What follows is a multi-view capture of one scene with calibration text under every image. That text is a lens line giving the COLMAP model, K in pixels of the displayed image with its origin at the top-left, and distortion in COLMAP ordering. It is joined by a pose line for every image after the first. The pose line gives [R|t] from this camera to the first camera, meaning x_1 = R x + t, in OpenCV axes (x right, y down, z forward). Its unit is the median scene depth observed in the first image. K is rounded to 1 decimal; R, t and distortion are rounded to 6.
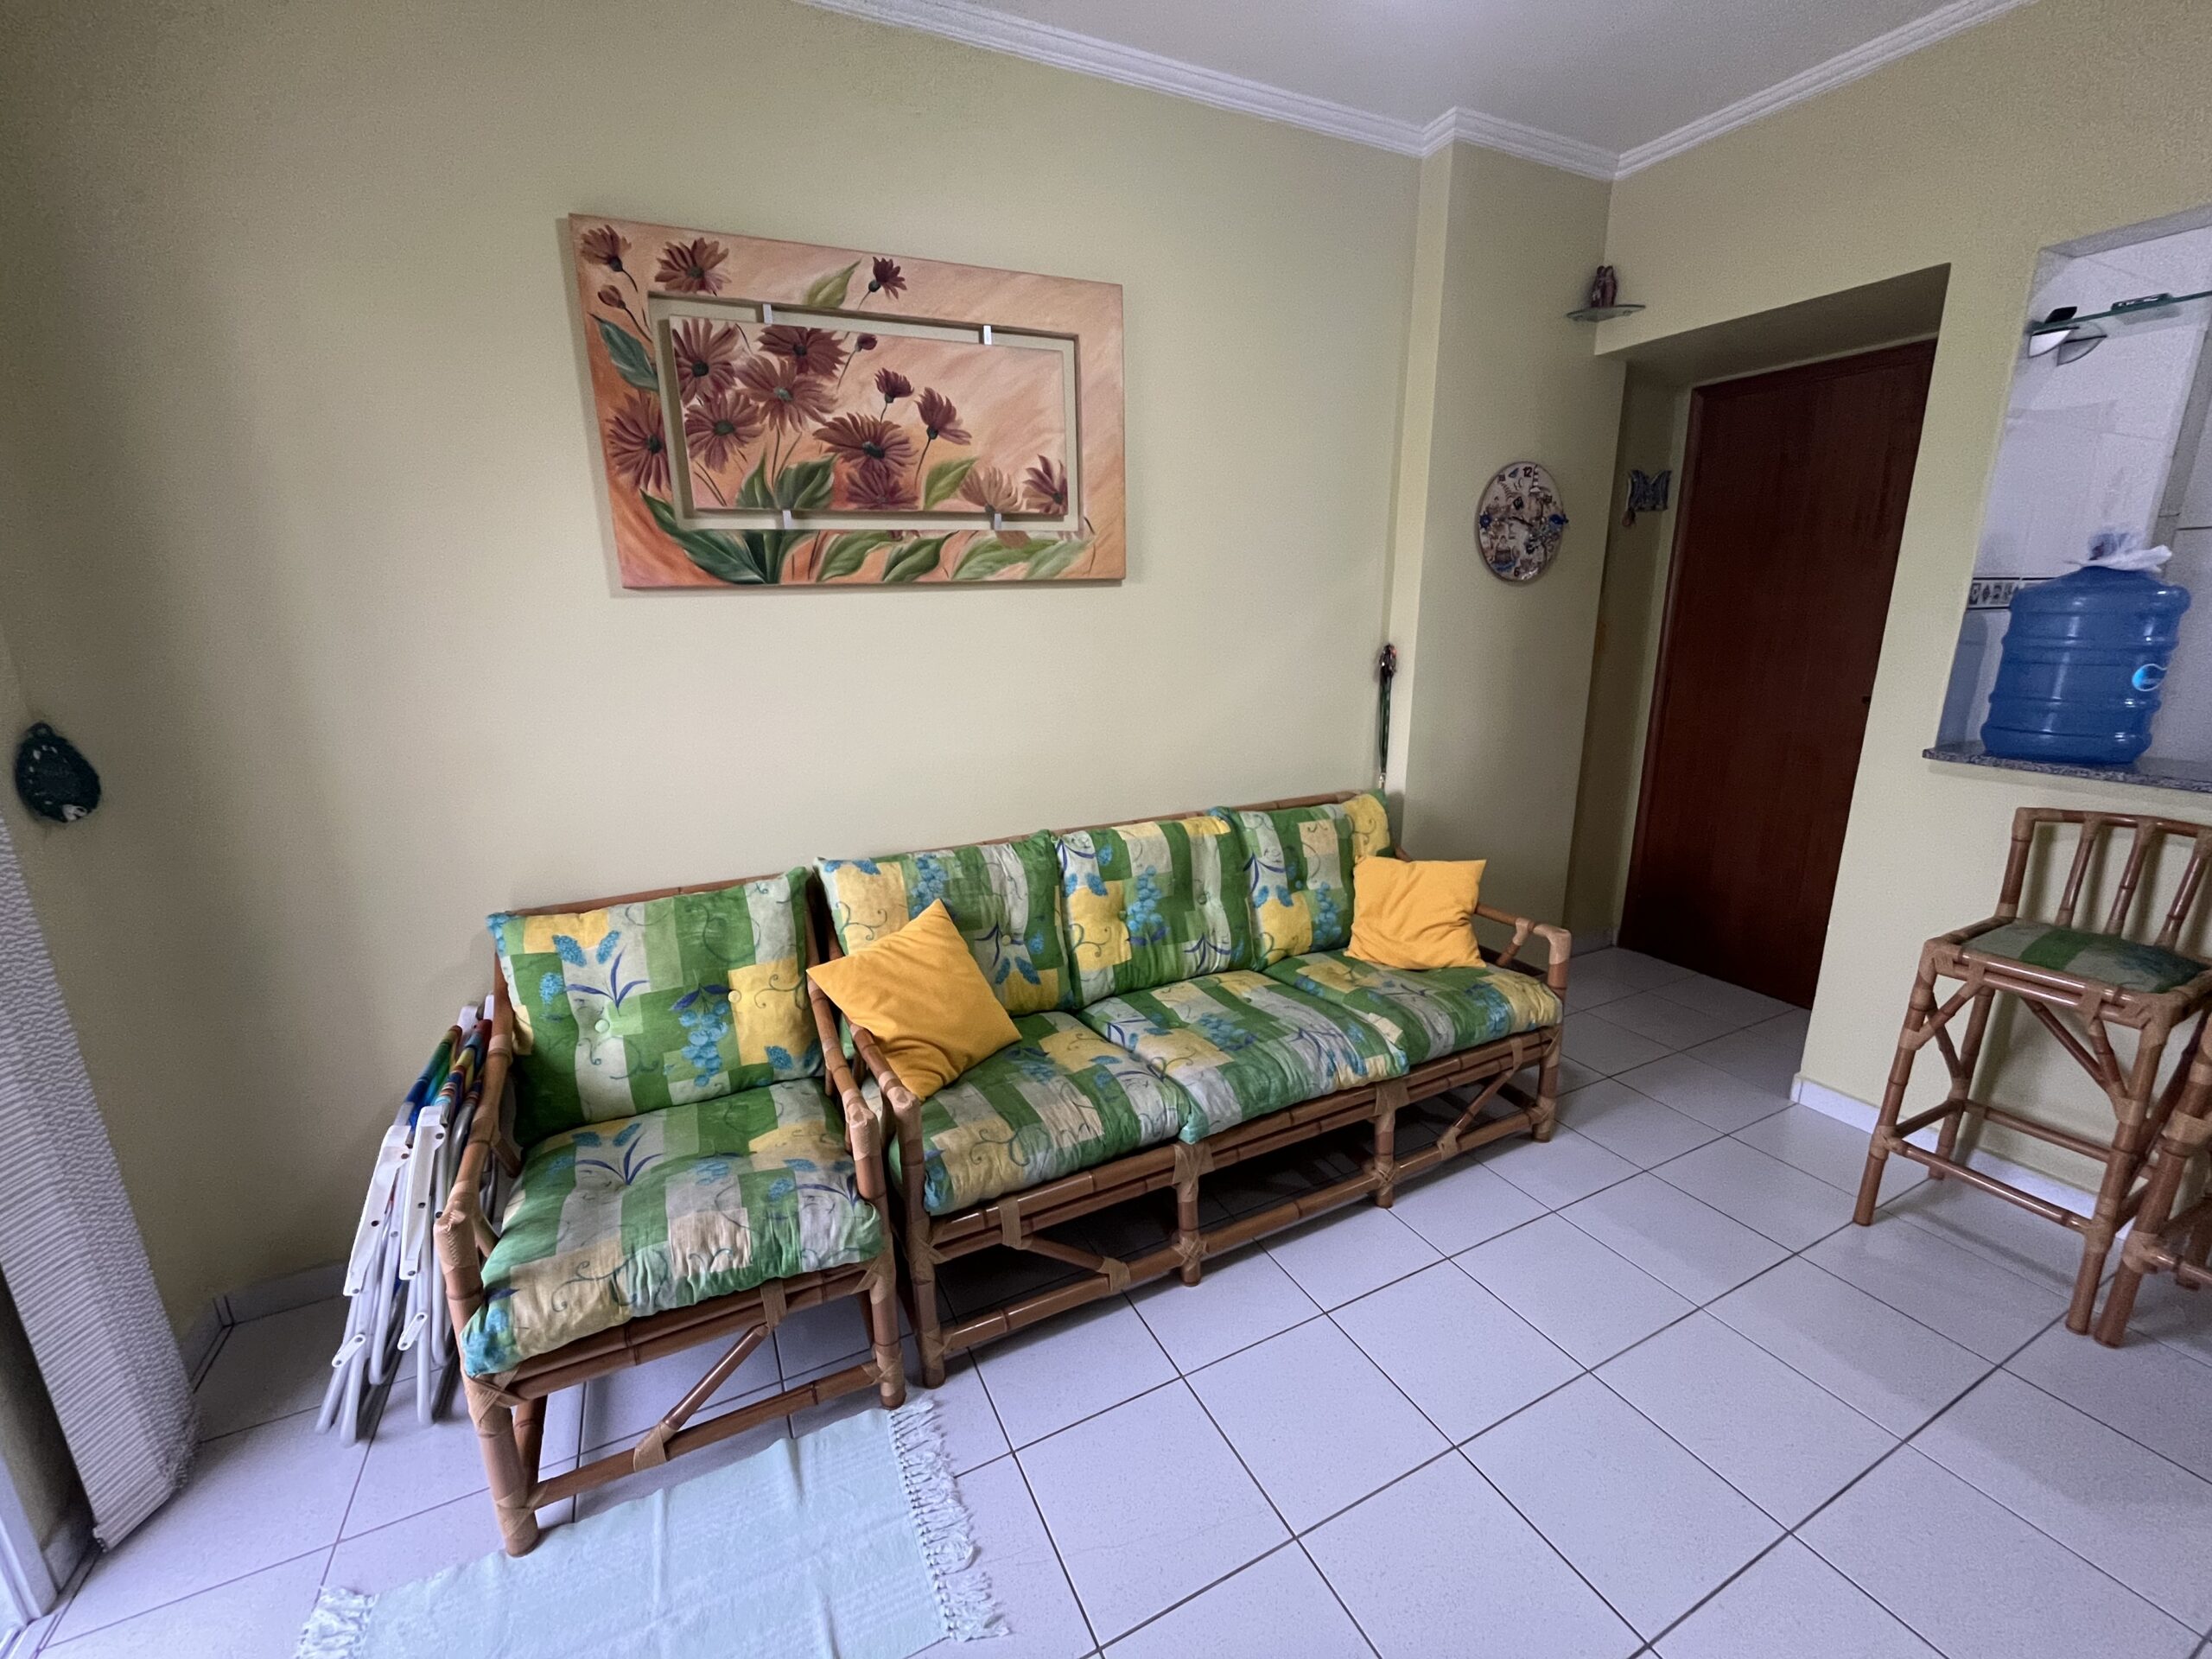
lens RADIAL K [[900.7, 0, 1096.5], [0, 900.7, 829.9], [0, 0, 1]] dist [-0.000026, -0.000996]
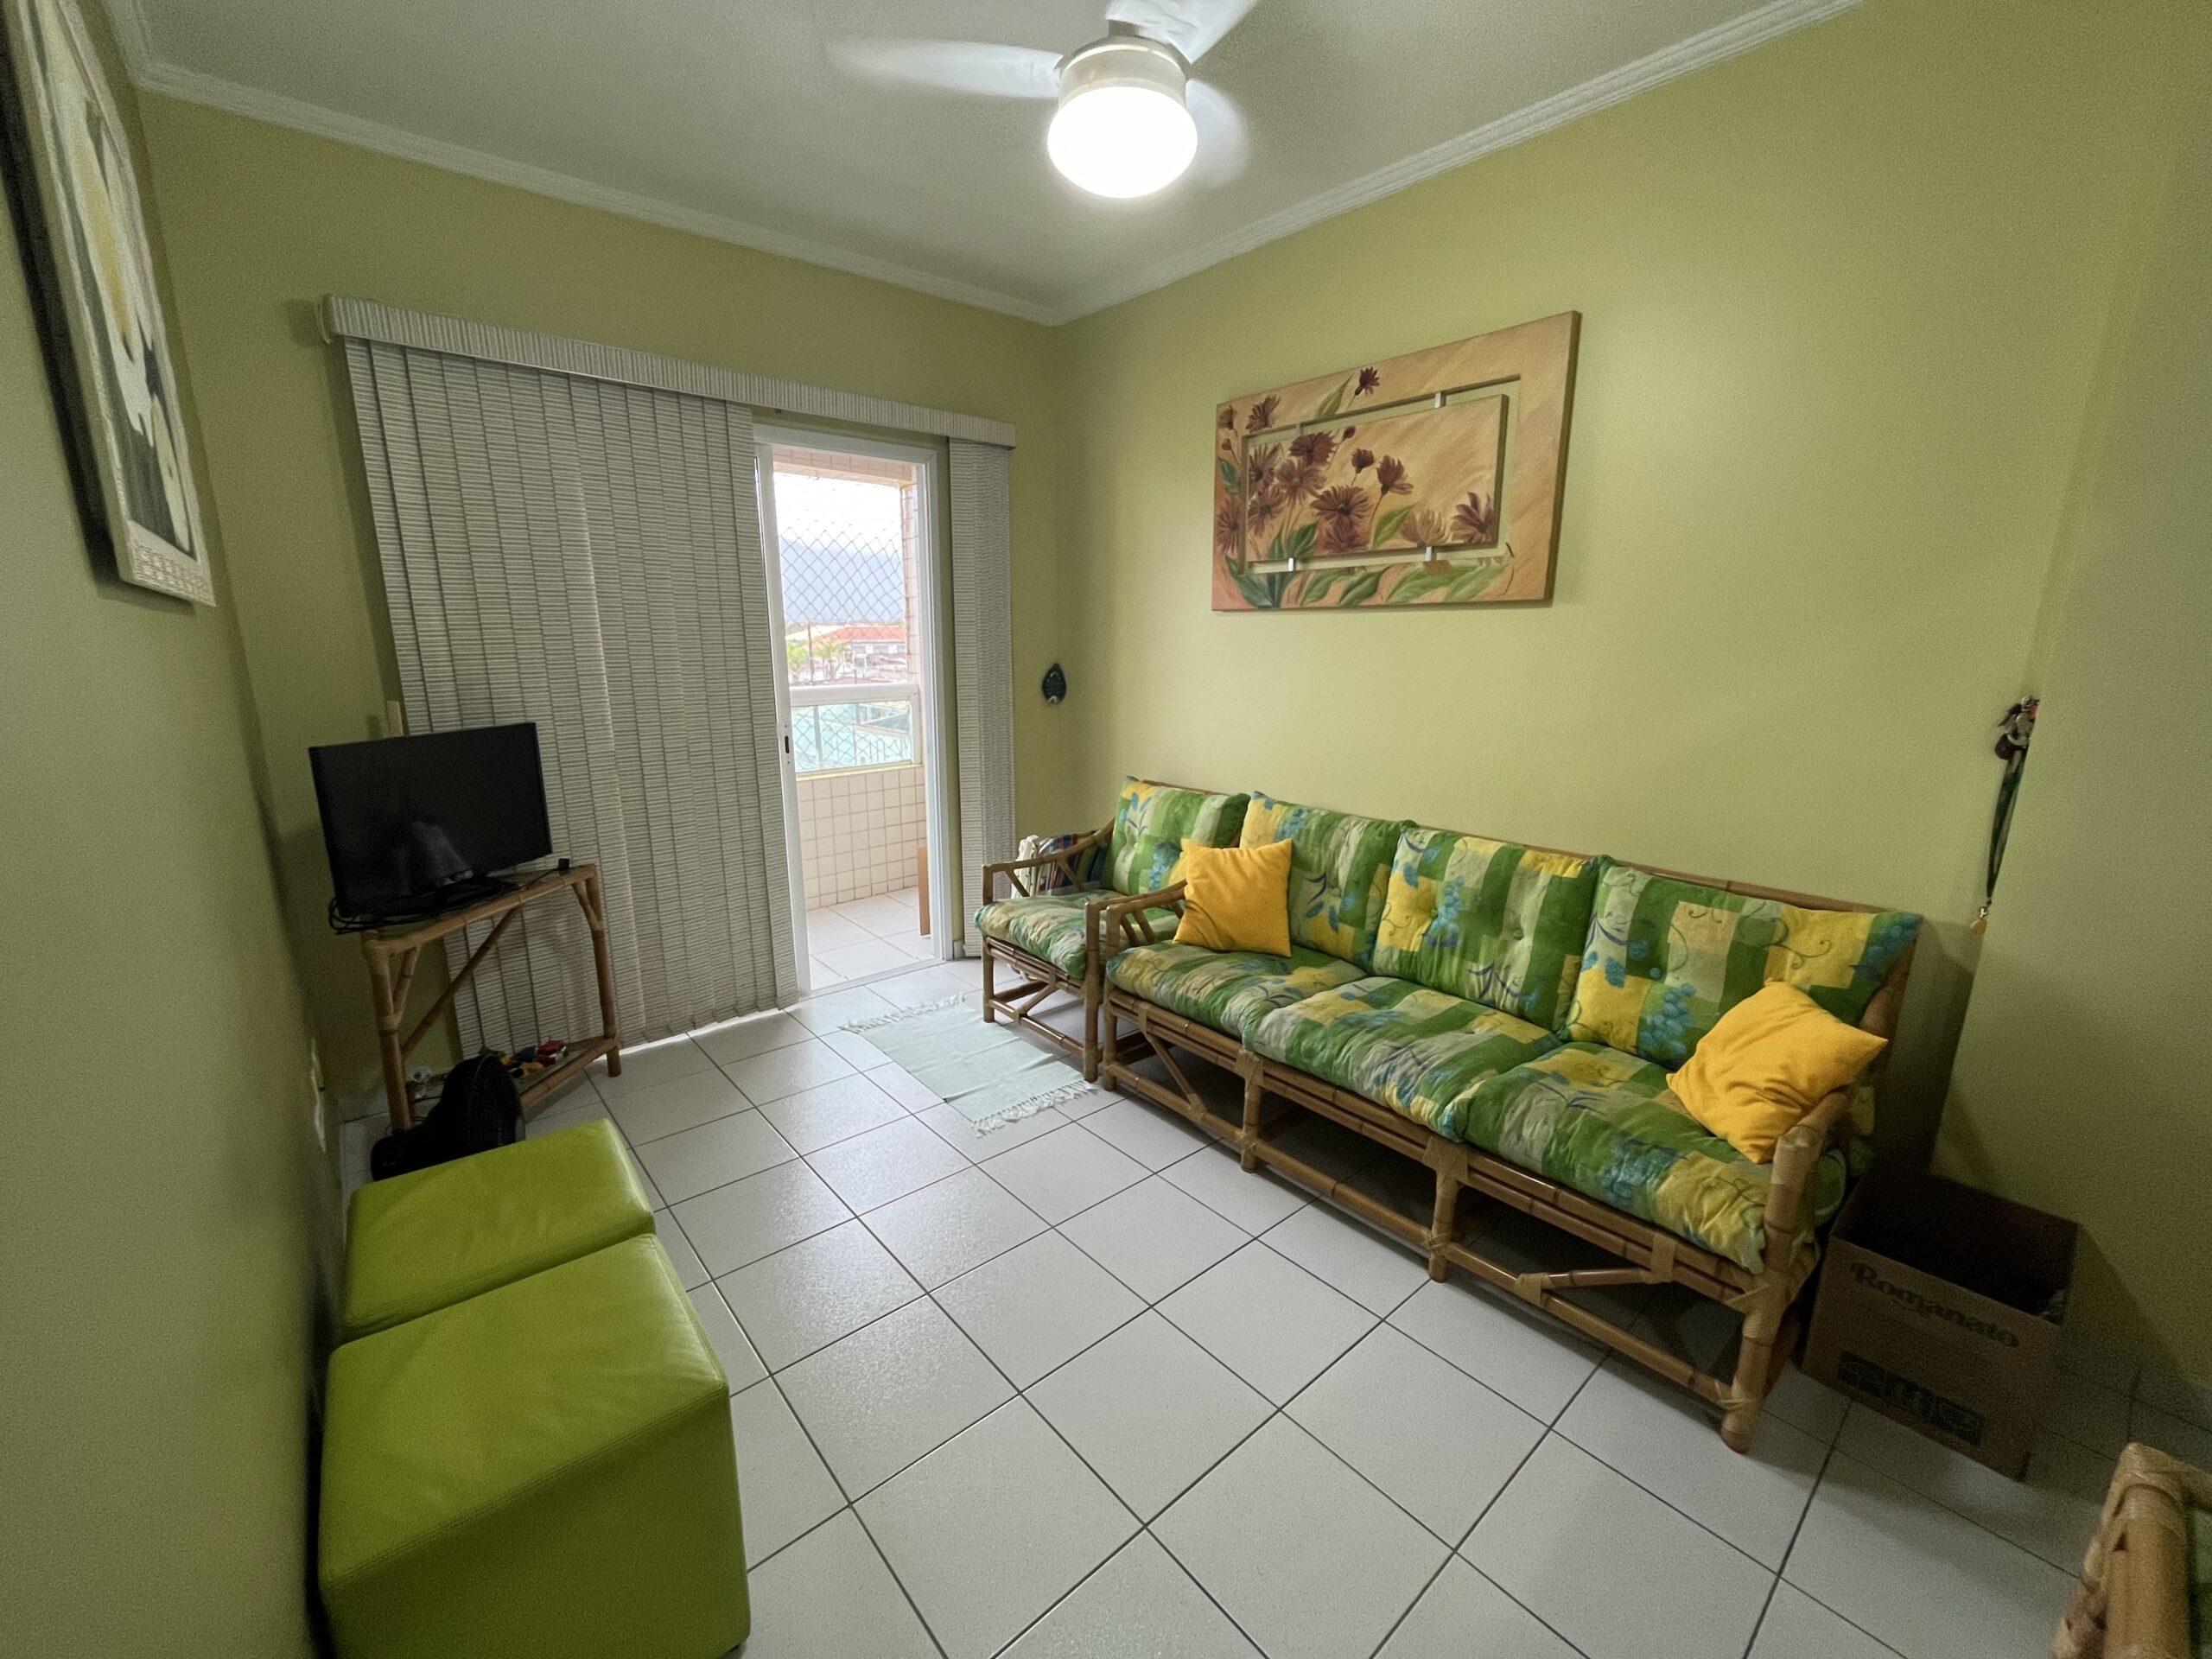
lens RADIAL K [[900.7, 0, 1107.2], [0, 900.7, 835.1], [0, 0, 1]] dist [-0.000026, -0.000996]
pose [[0.254084, 0.233064, -0.938681, 1.060792], [-0.247366, 0.953912, 0.169888, -0.093524], [0.935014, 0.189032, 0.300026, 0.346599]]
